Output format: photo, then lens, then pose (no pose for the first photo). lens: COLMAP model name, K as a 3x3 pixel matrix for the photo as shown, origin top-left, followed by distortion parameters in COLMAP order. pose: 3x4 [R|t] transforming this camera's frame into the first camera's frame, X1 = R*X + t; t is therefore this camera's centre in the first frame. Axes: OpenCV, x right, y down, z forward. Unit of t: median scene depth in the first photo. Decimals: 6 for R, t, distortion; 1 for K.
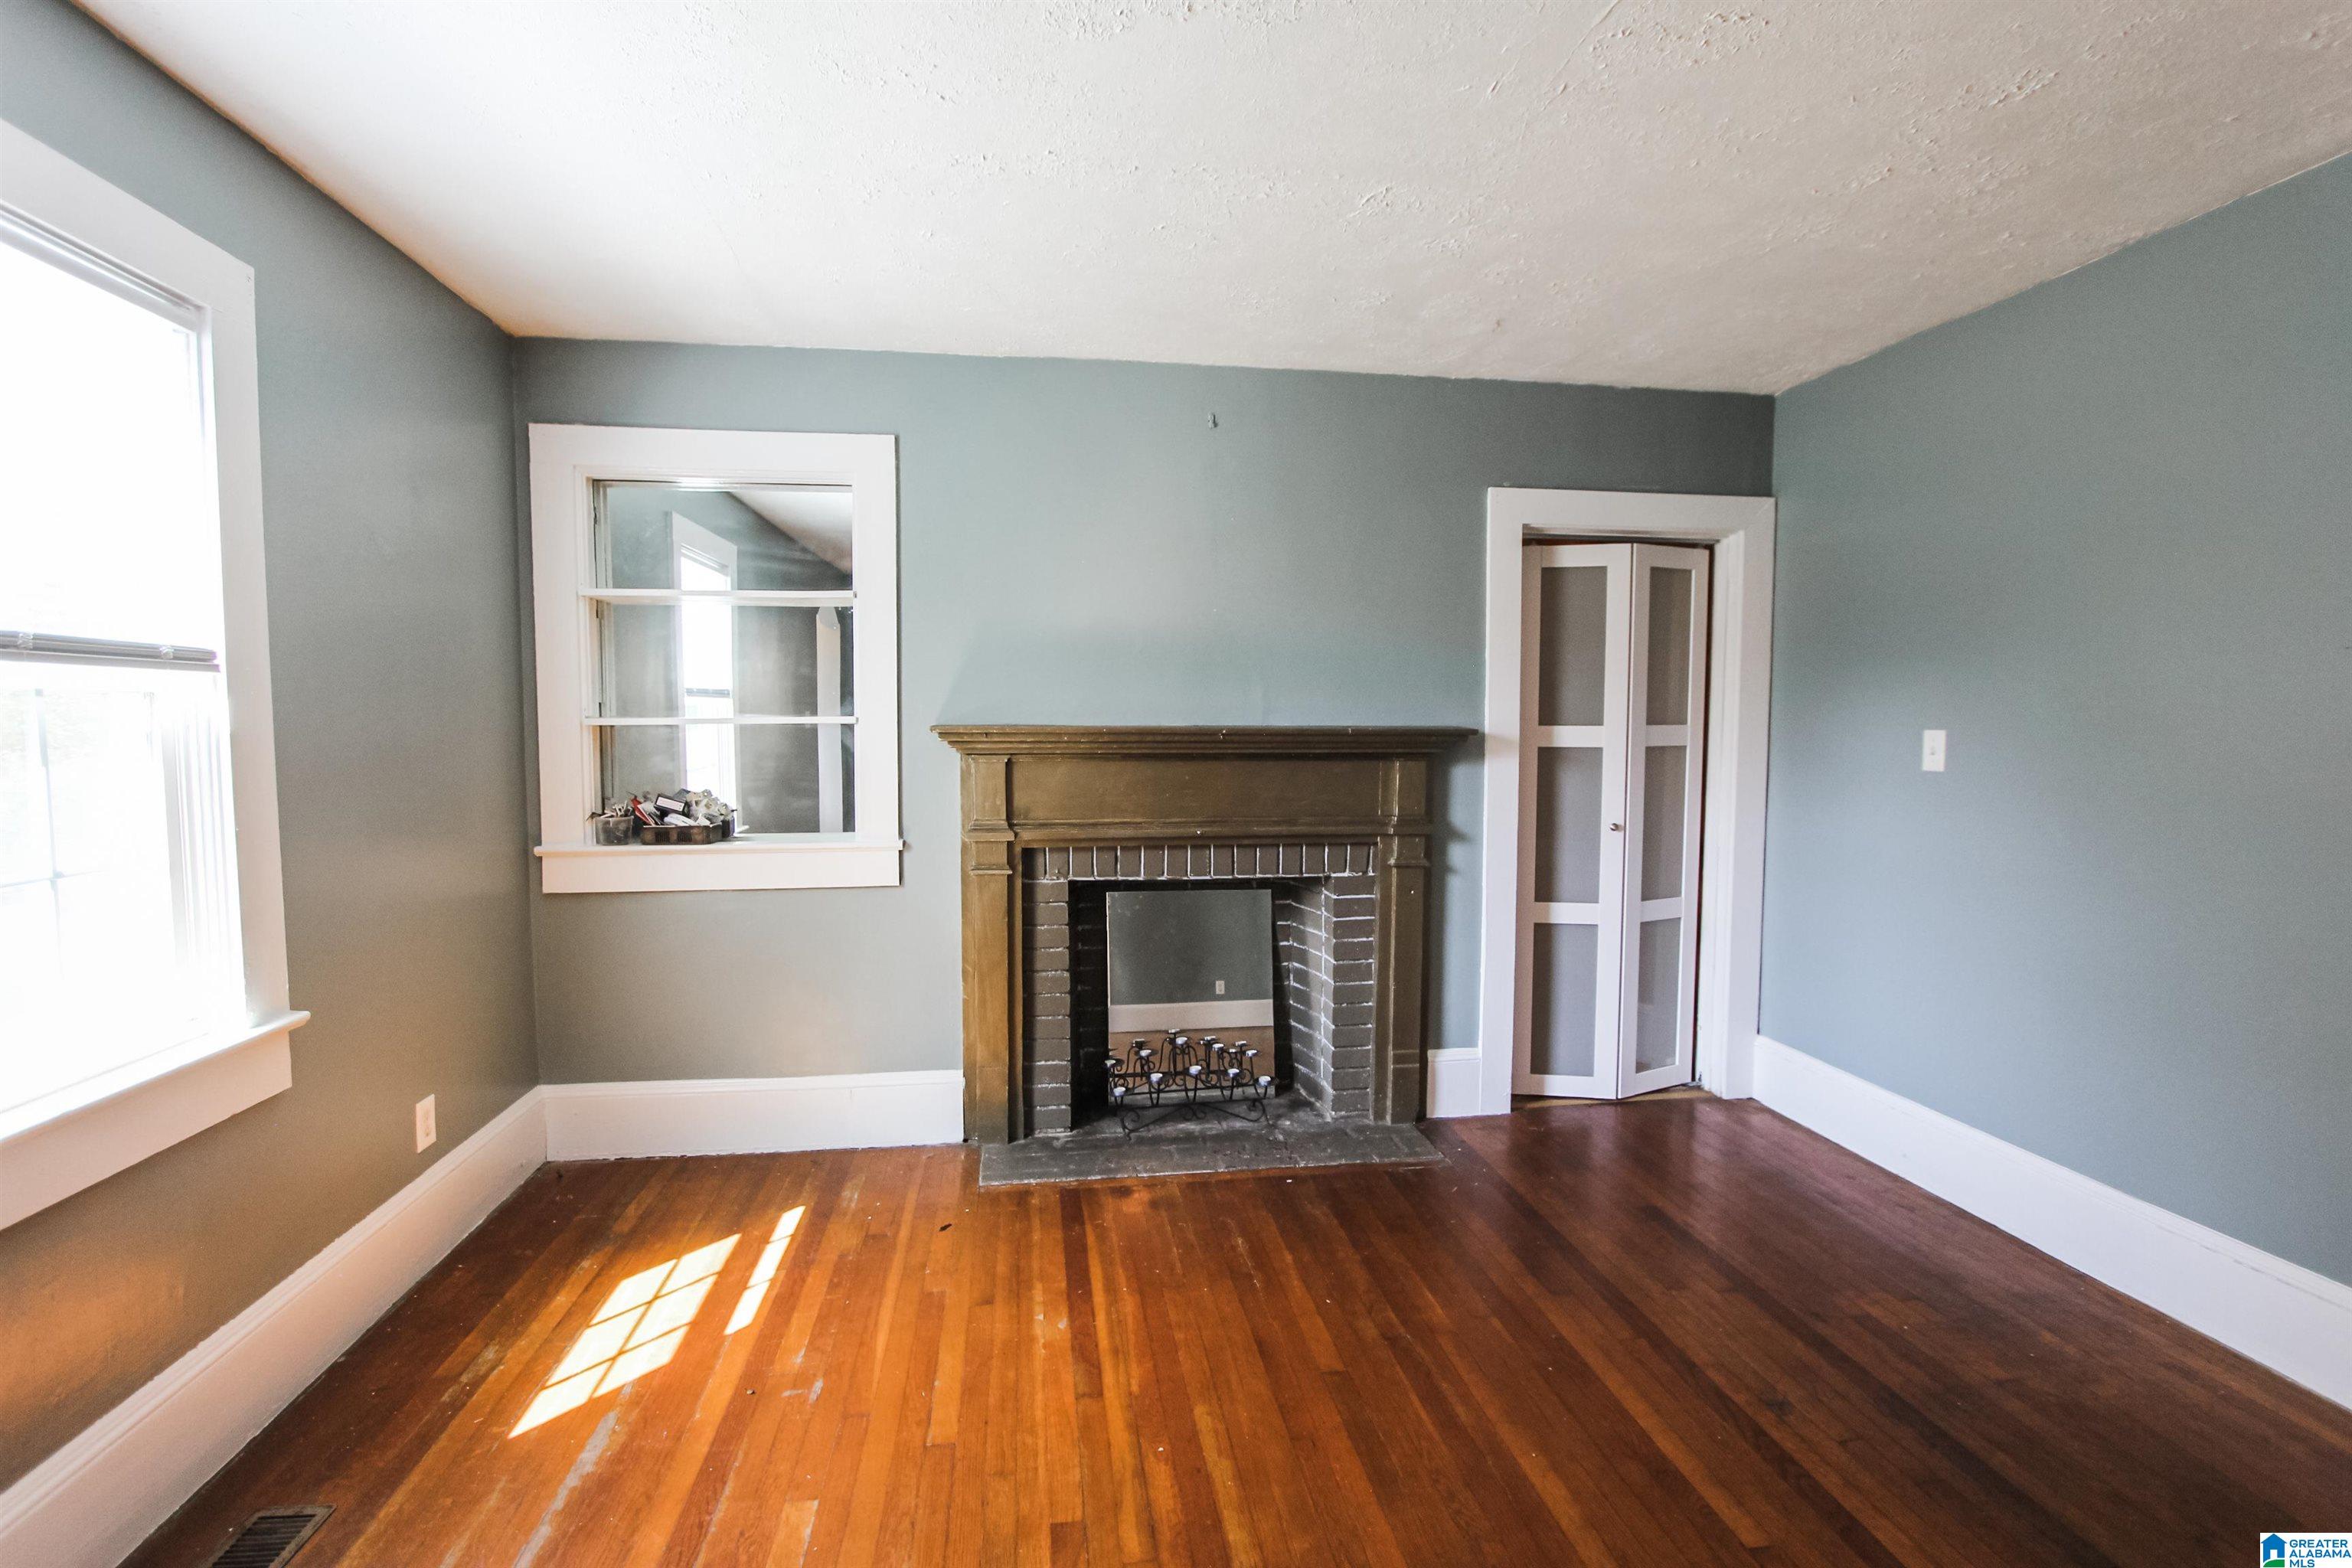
lens RADIAL K [[1085.2, 0, 1172.7], [0, 1085.2, 787.6], [0, 0, 1]] dist [-0.020217, 0.003312]
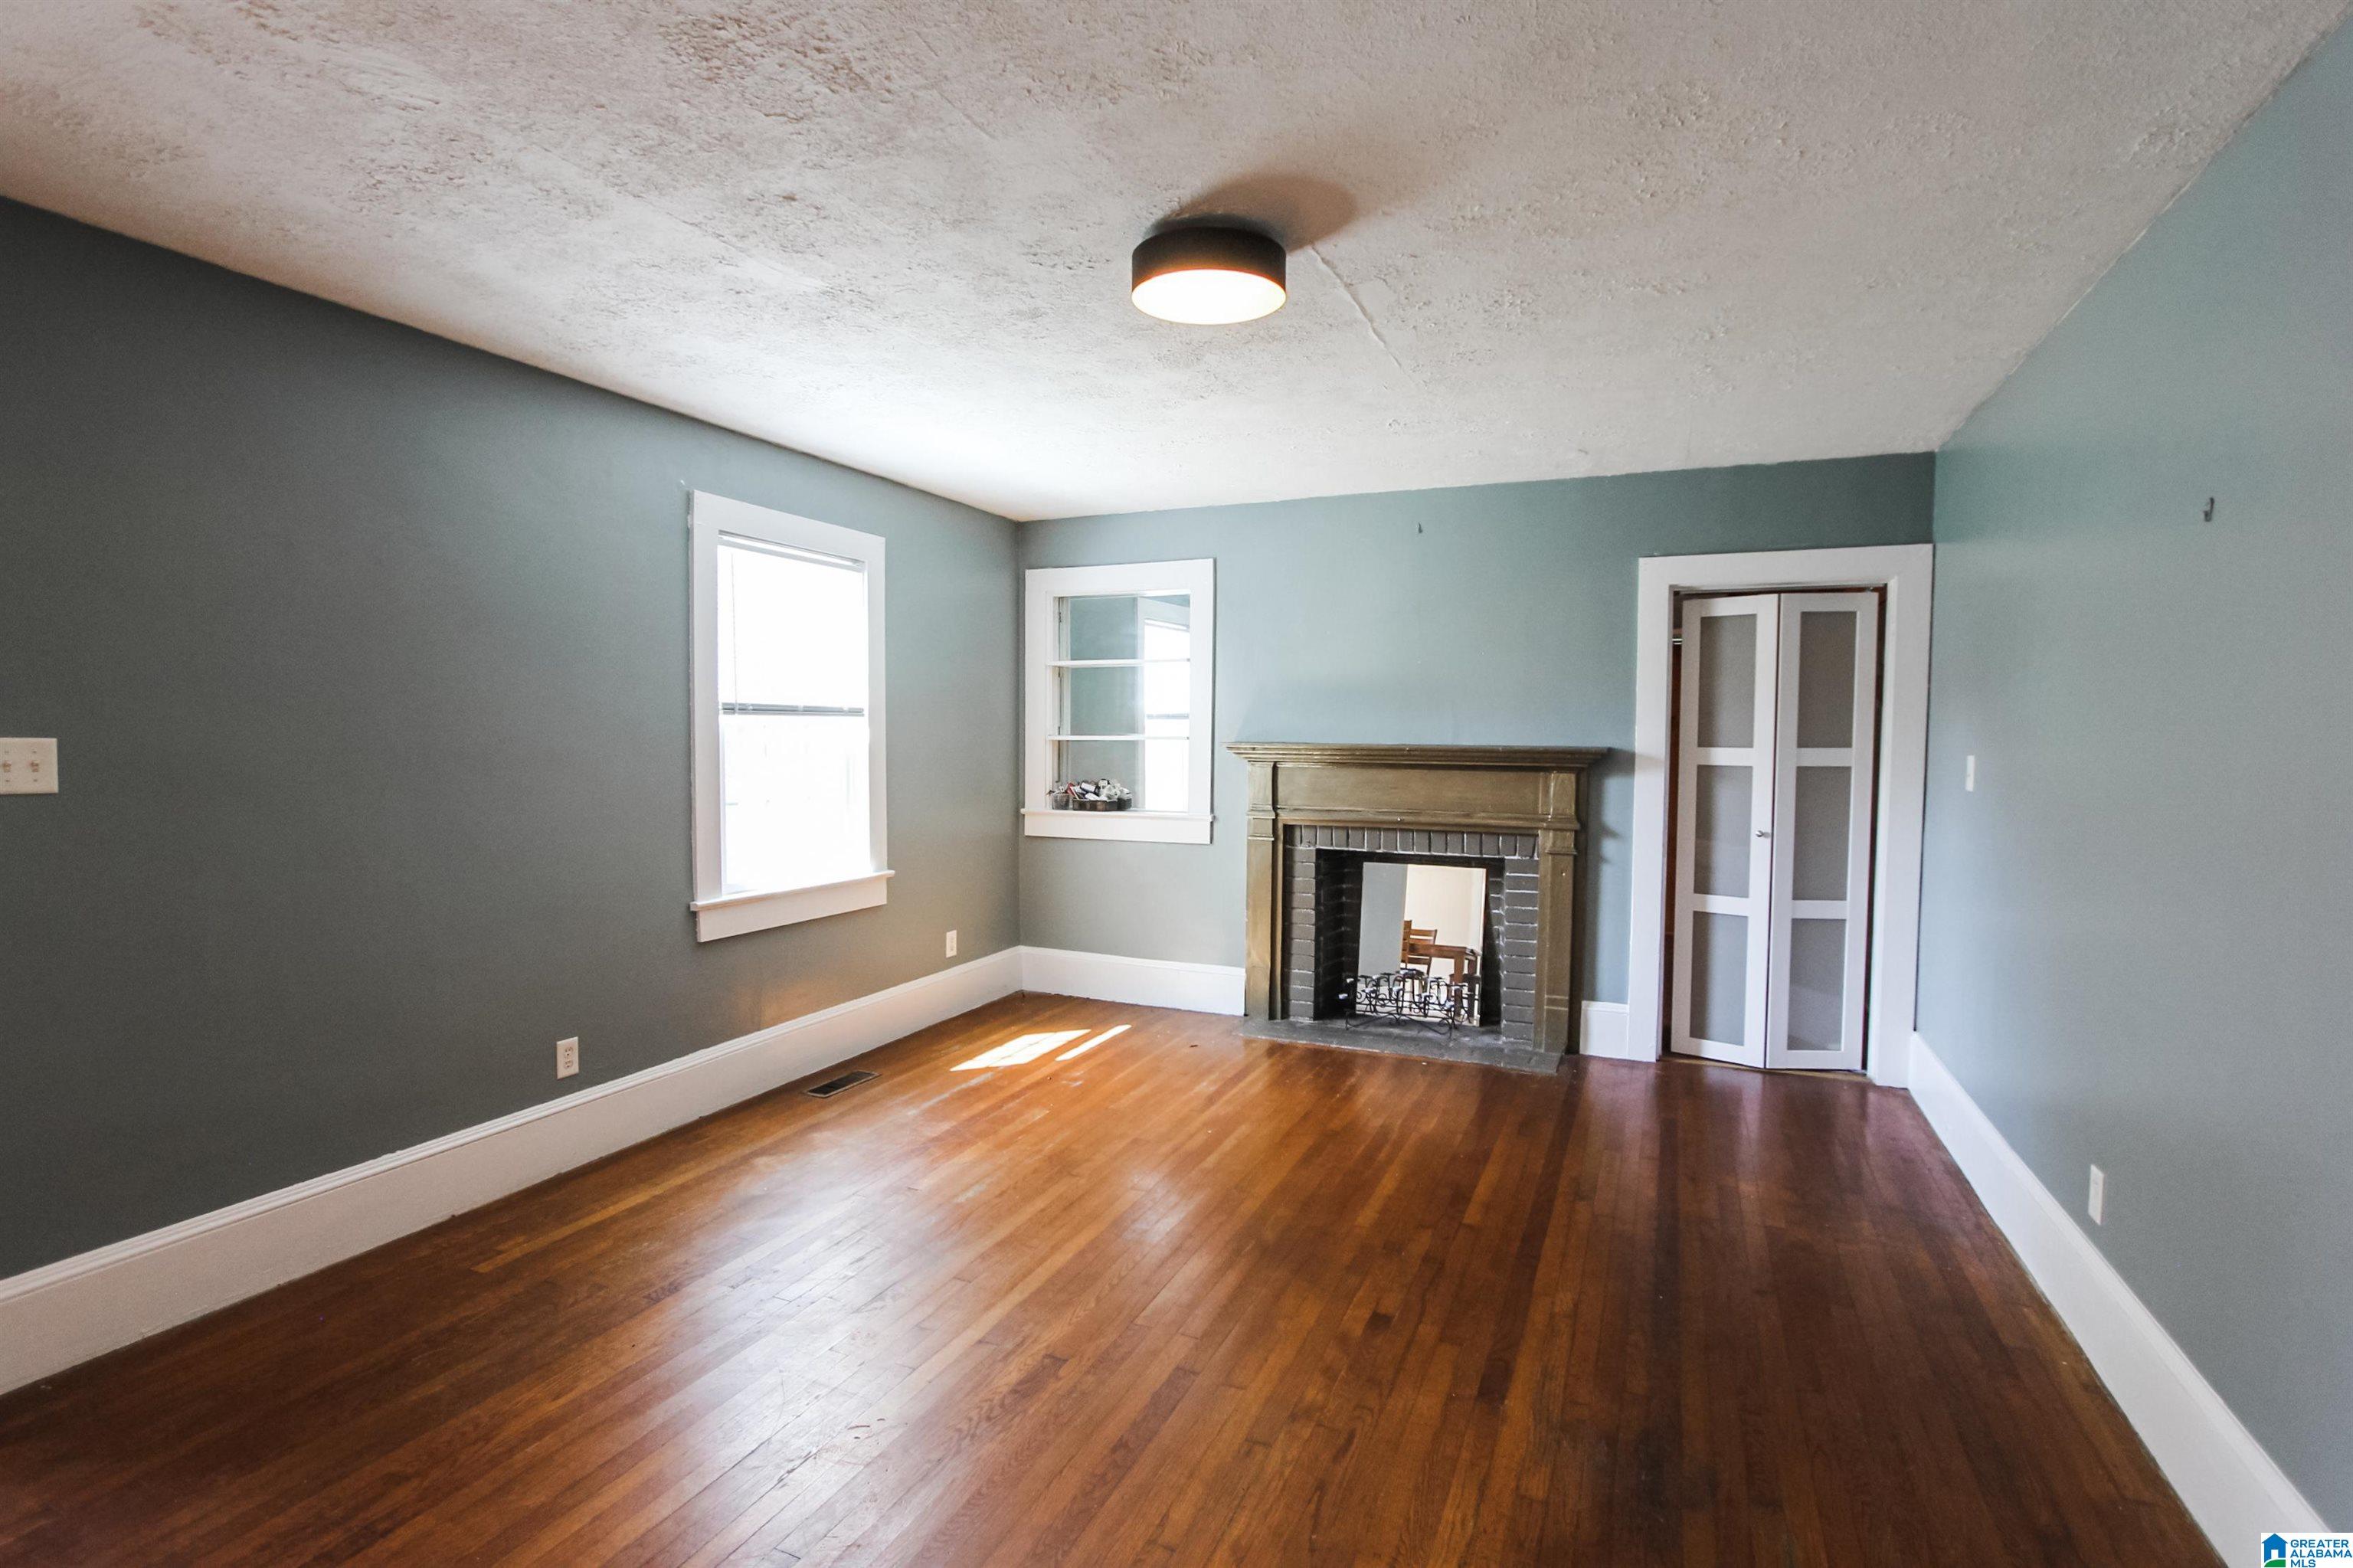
lens RADIAL K [[1136.0, 0, 1175.9], [0, 1136.0, 791.9], [0, 0, 1]] dist [-0.022799, -0.000025]
pose [[0.849958, 0.033080, -0.525811, 0.547259], [-0.038329, 0.999265, 0.000907, 0.014816], [0.525454, 0.019383, 0.850601, -0.409959]]
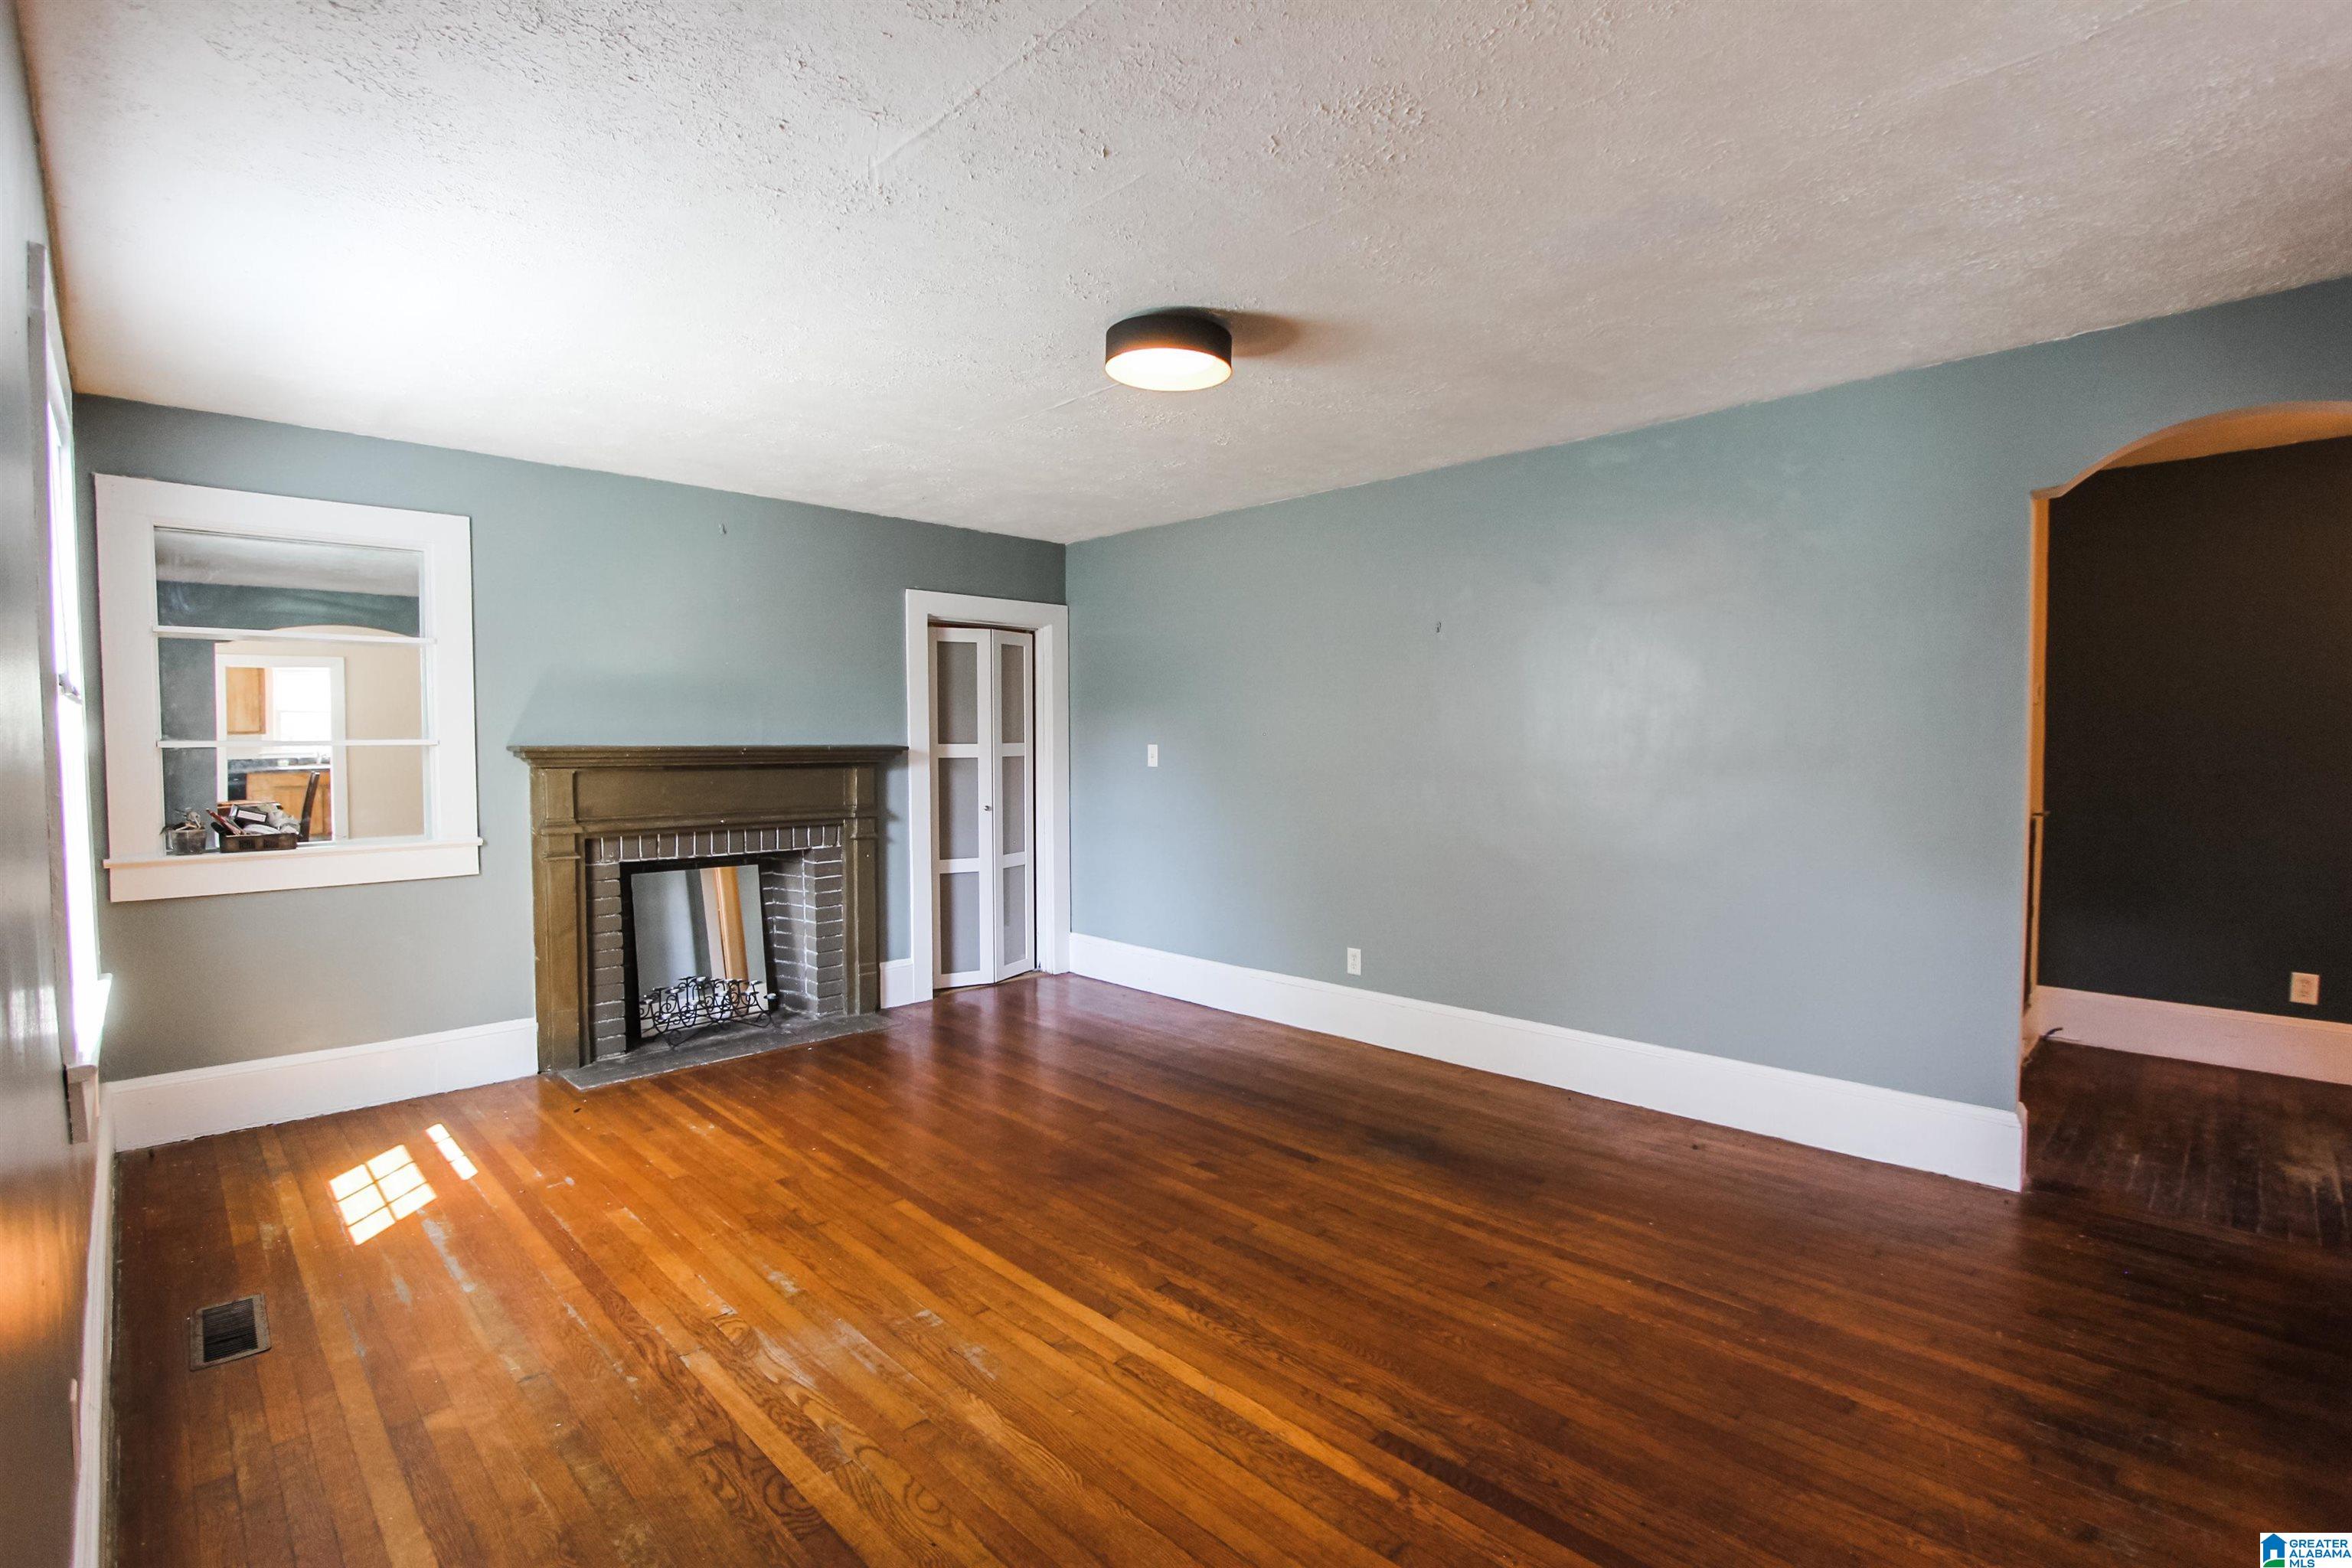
lens RADIAL K [[1086.7, 0, 1178.1], [0, 1086.7, 790.2], [0, 0, 1]] dist [-0.019215, 0.002805]
pose [[0.801922, -0.030047, 0.596672, -0.331959], [0.040674, 0.999163, -0.004349, 0.030811], [-0.596042, 0.027757, 0.802473, -0.465609]]
